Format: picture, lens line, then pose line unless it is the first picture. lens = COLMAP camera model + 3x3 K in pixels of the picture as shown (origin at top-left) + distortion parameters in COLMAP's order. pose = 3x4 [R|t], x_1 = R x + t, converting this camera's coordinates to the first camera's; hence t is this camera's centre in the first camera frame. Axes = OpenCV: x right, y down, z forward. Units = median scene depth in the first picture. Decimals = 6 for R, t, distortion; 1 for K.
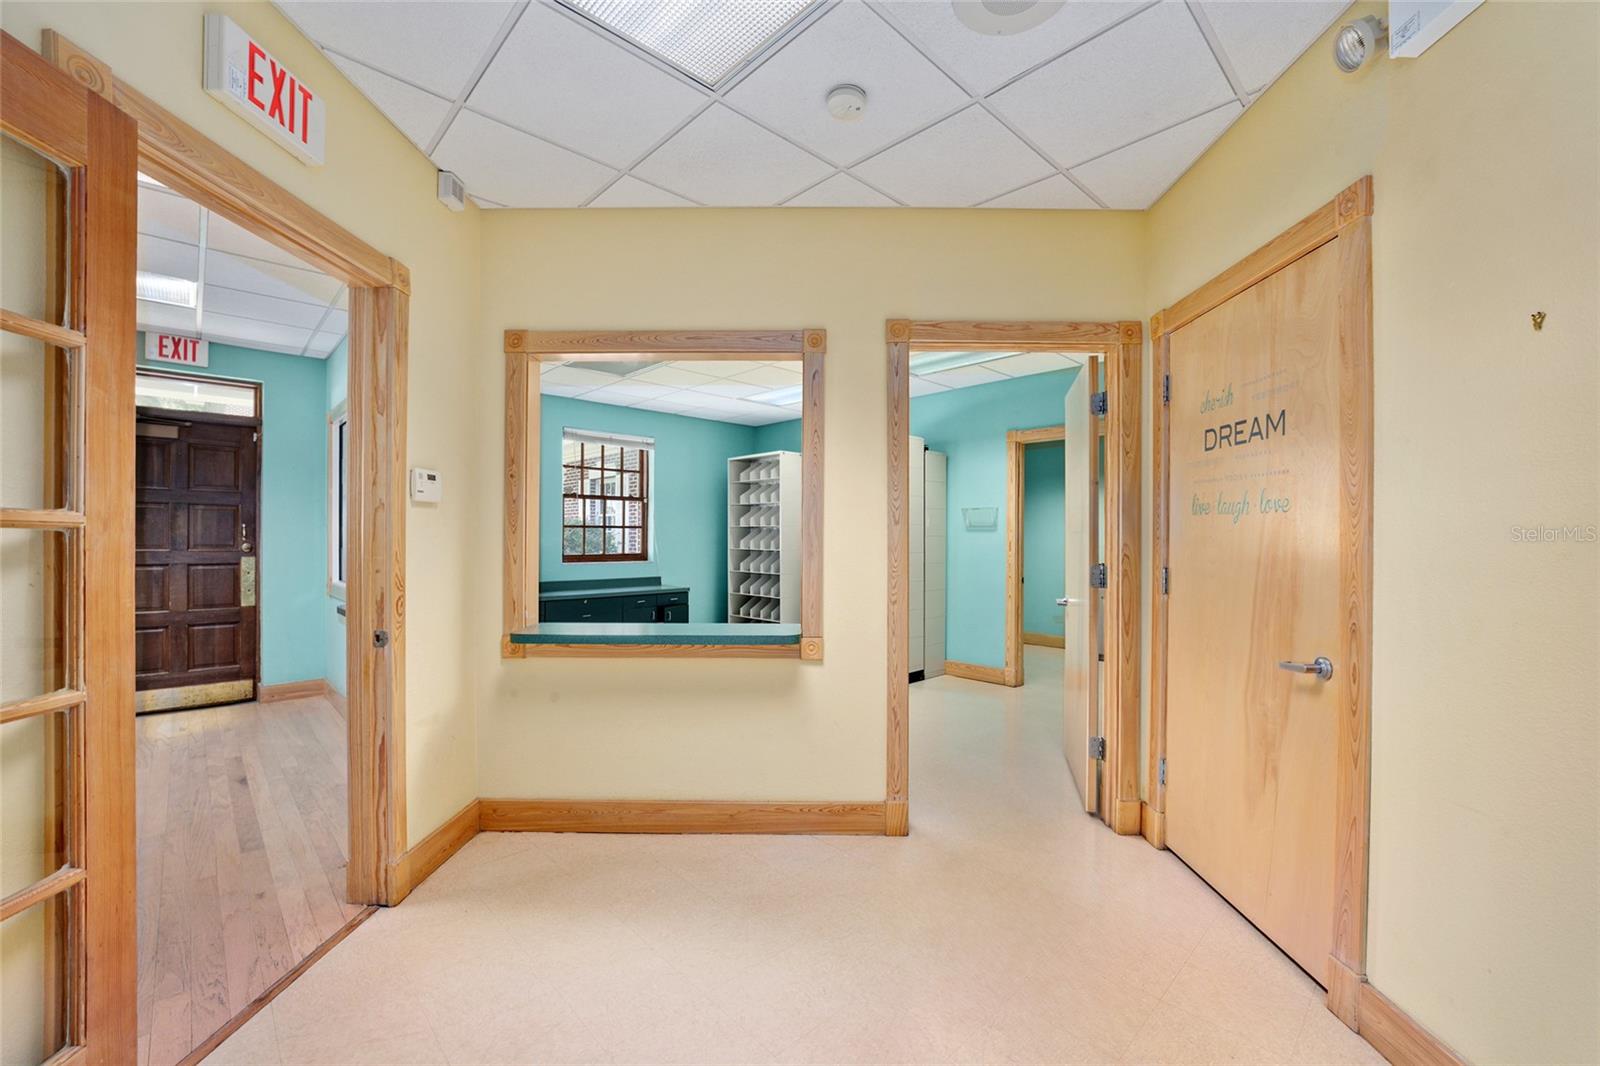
lens RADIAL K [[655.3, 0, 804.3], [0, 655.3, 540.1], [0, 0, 1]] dist [-0.029896, 0.006806]
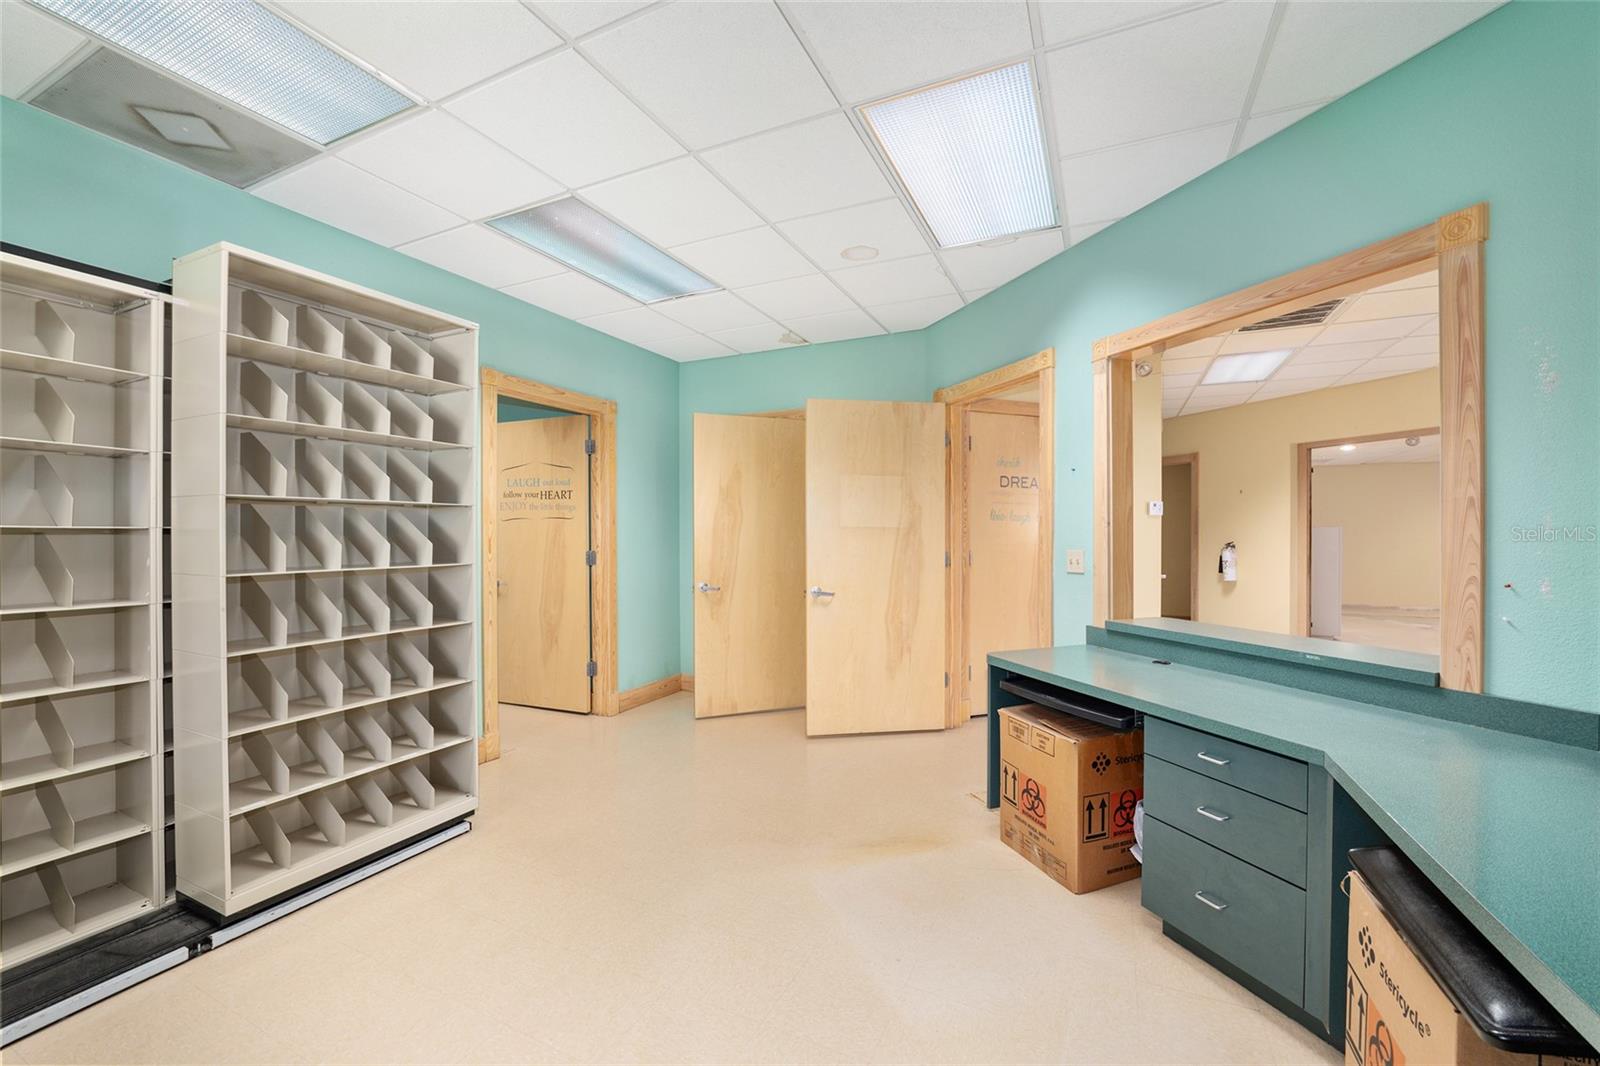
lens RADIAL K [[655.3, 0, 812.5], [0, 655.3, 537.8], [0, 0, 1]] dist [-0.029896, 0.006806]
pose [[-0.379247, -0.007817, 0.925262, -0.651146], [0.002748, 0.999950, 0.009574, -0.006451], [-0.925291, 0.006173, -0.379207, 1.559049]]
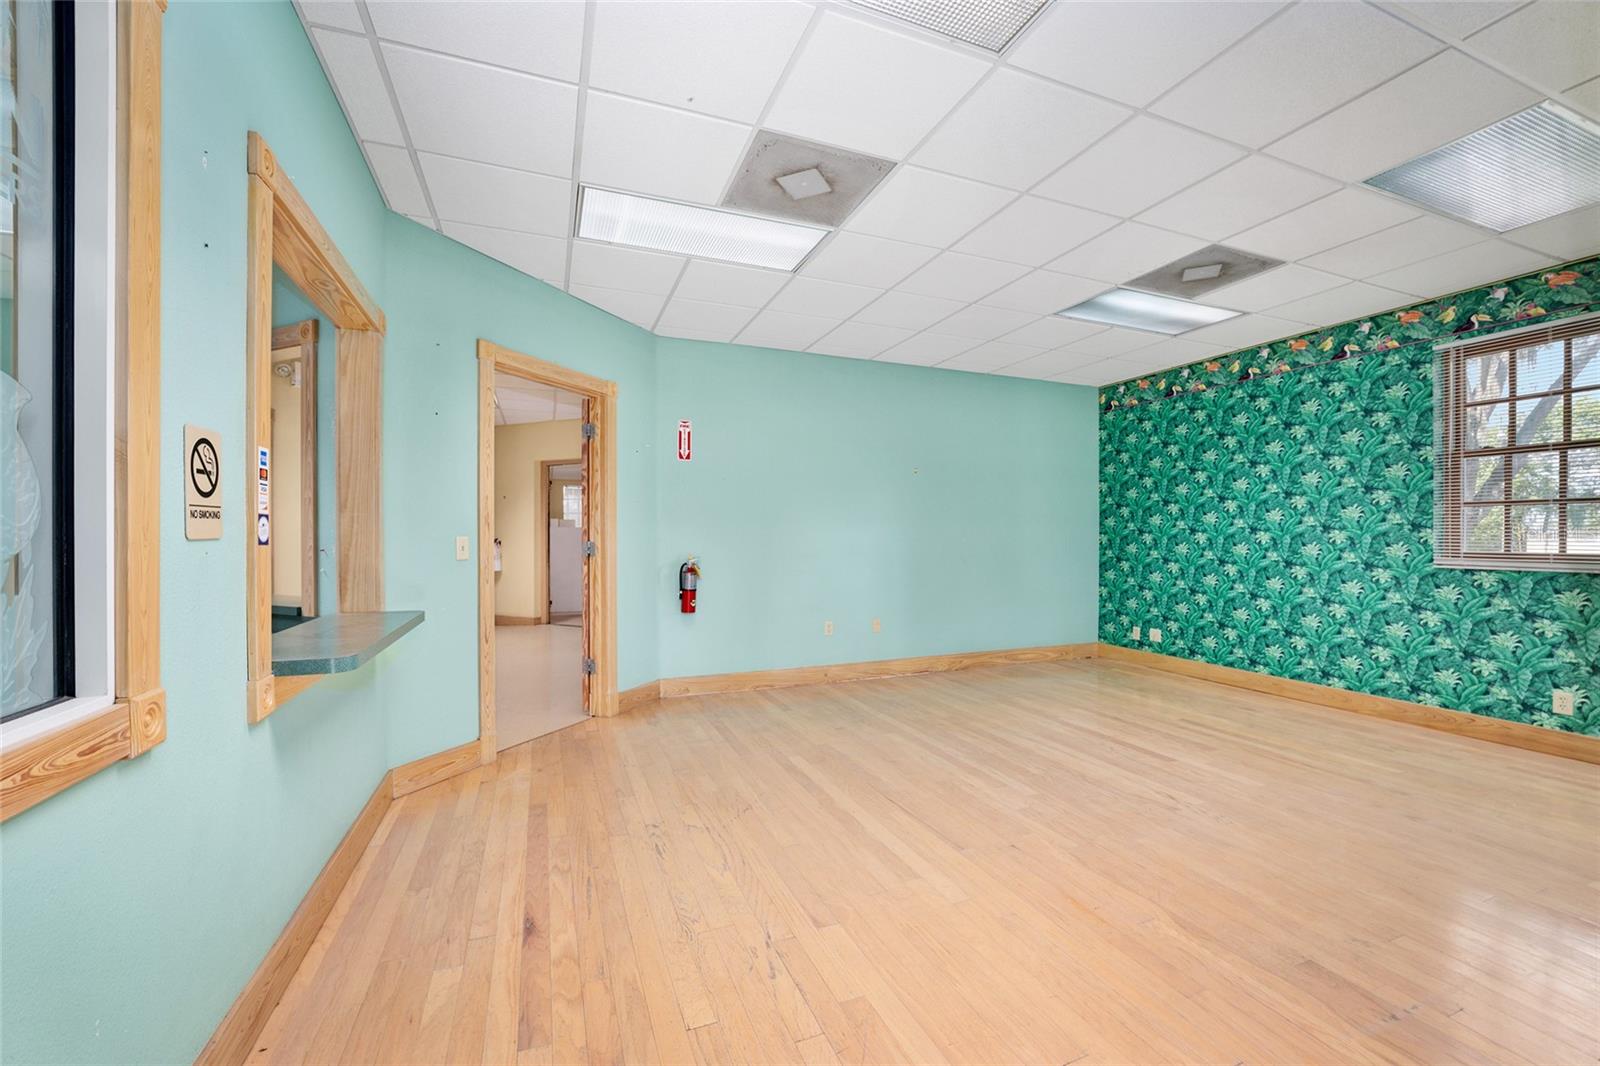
lens RADIAL K [[655.3, 0, 812.3], [0, 655.3, 540.2], [0, 0, 1]] dist [-0.029896, 0.006806]
pose [[-0.930739, -0.005520, 0.365643, -1.306912], [-0.002782, 0.999964, 0.008015, 0.014364], [-0.365674, 0.006442, -0.930721, 1.427556]]
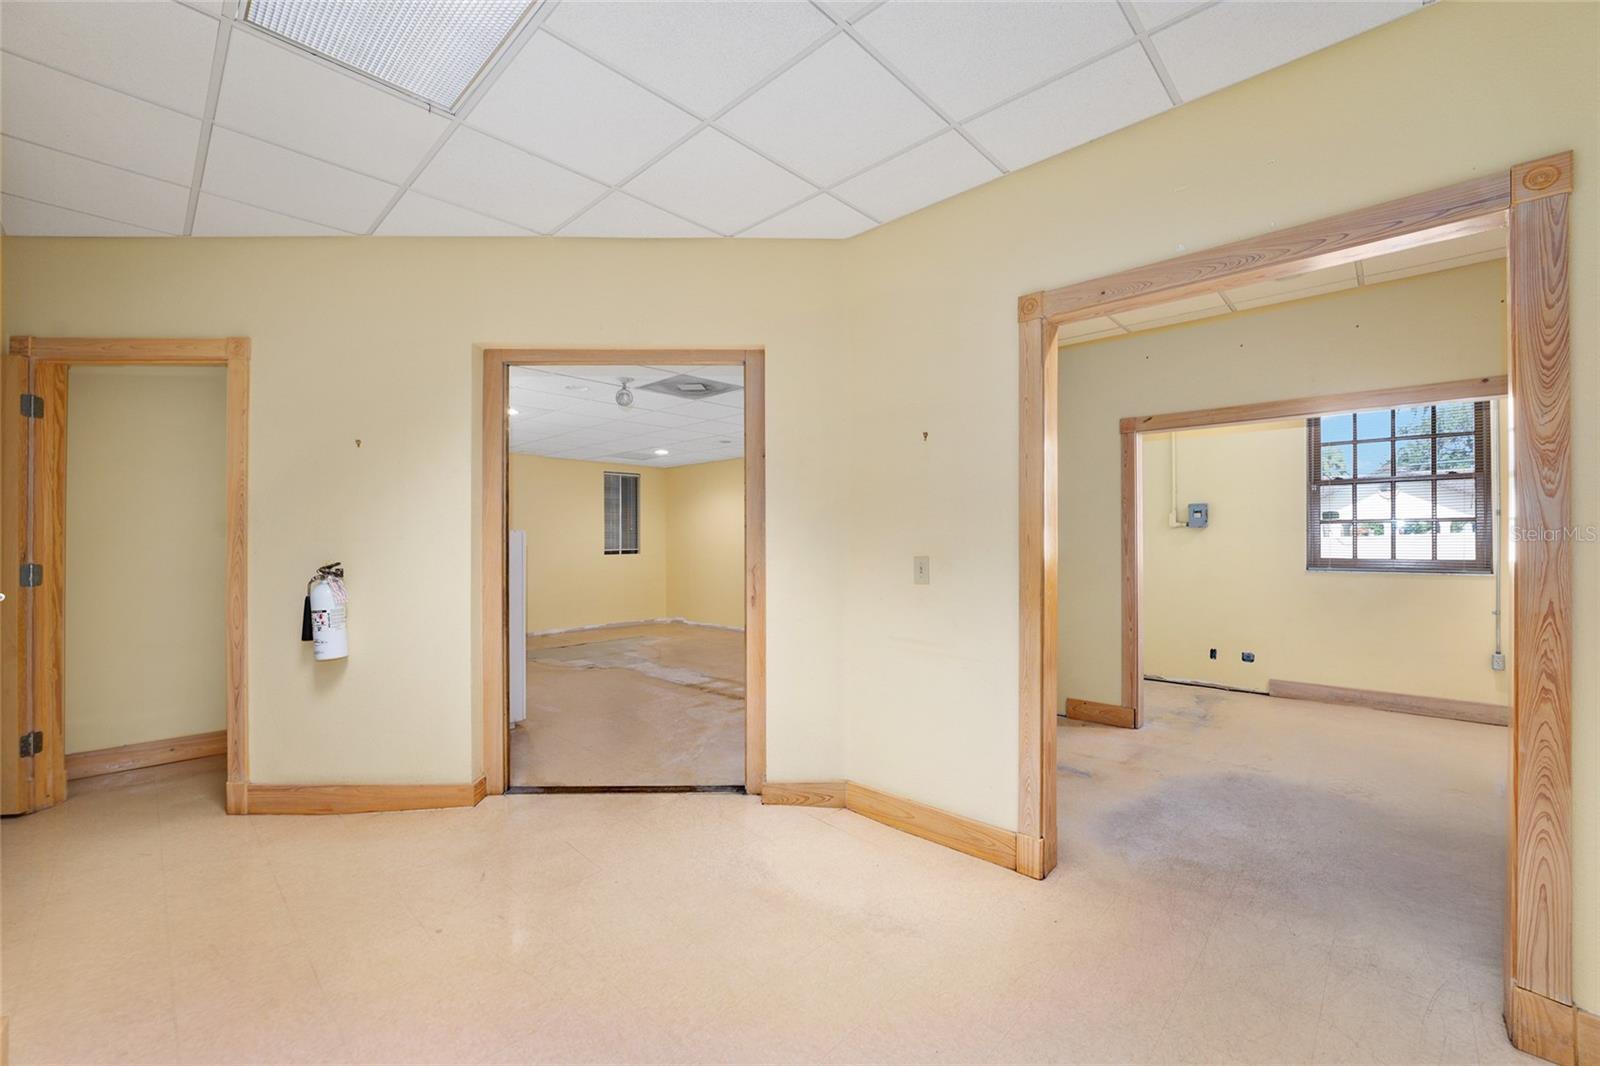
lens RADIAL K [[655.3, 0, 807.0], [0, 655.3, 542.6], [0, 0, 1]] dist [-0.029896, 0.006806]
pose [[-0.998178, -0.001720, -0.060319, 0.203632], [-0.001852, 0.999996, 0.002133, 0.001146], [0.060315, 0.002241, -0.998177, 0.398576]]
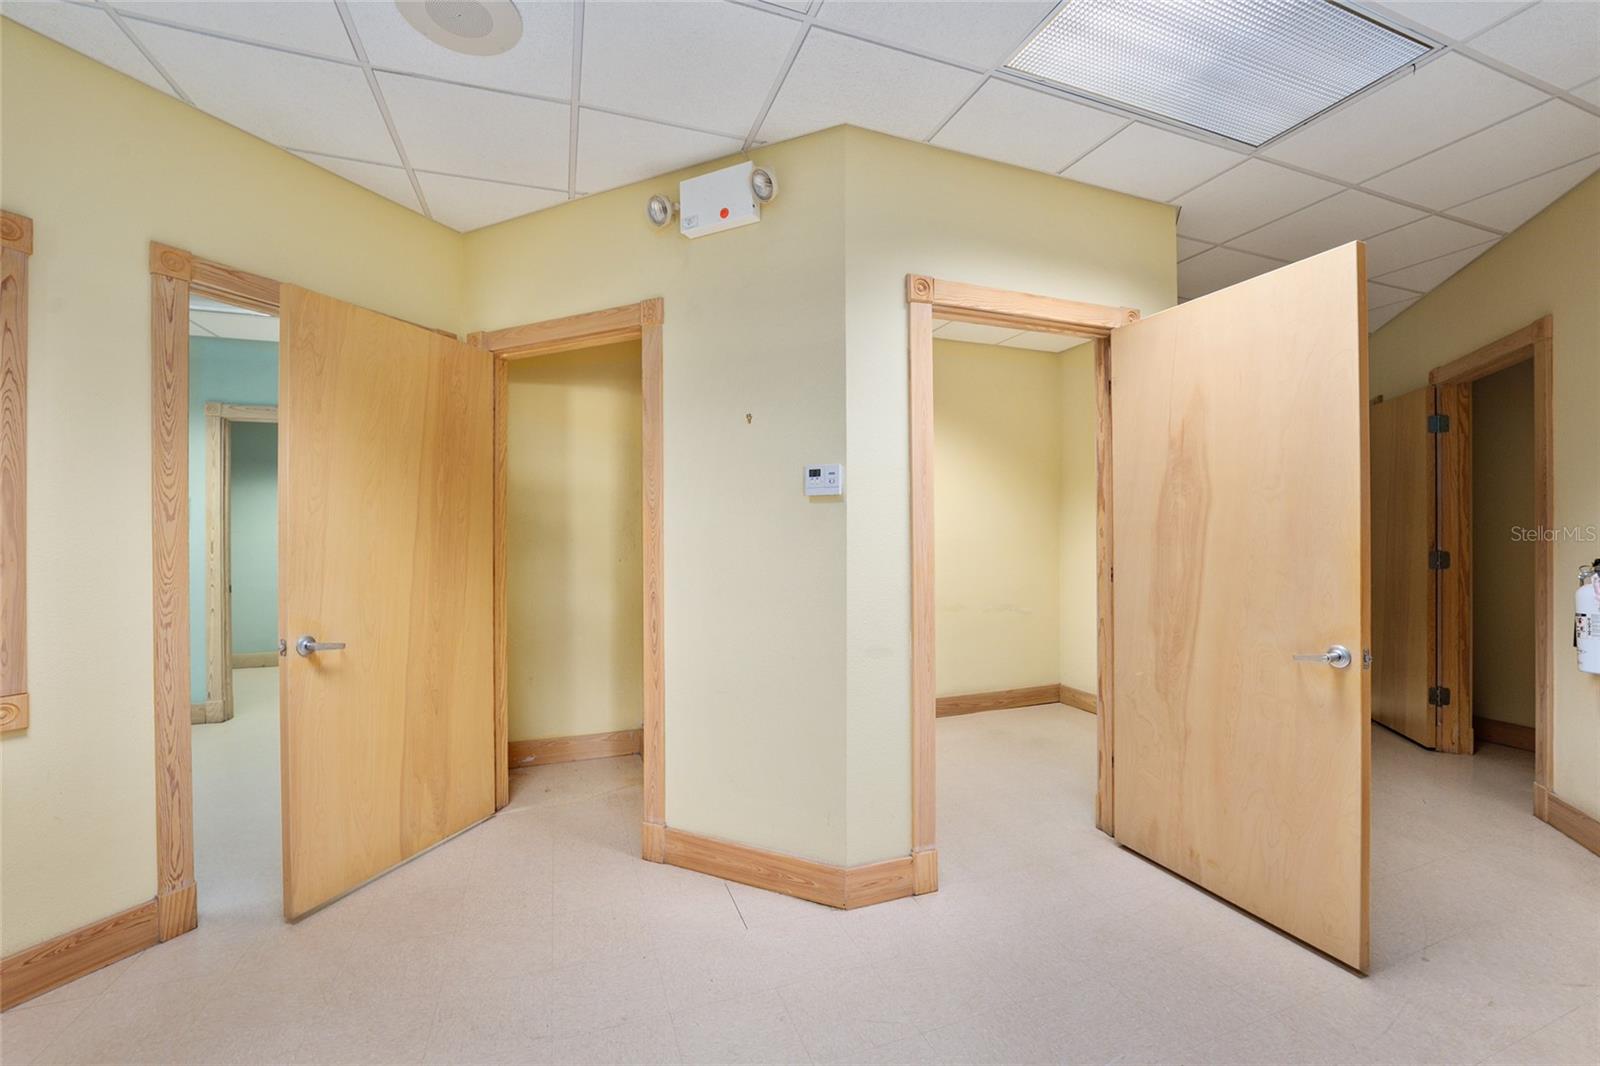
lens RADIAL K [[655.3, 0, 811.7], [0, 655.3, 537.3], [0, 0, 1]] dist [-0.029896, 0.006806]
pose [[0.391683, -0.007610, 0.920069, -0.199939], [0.007405, 0.999959, 0.005118, -0.002321], [-0.920071, 0.004809, 0.391723, 0.032364]]
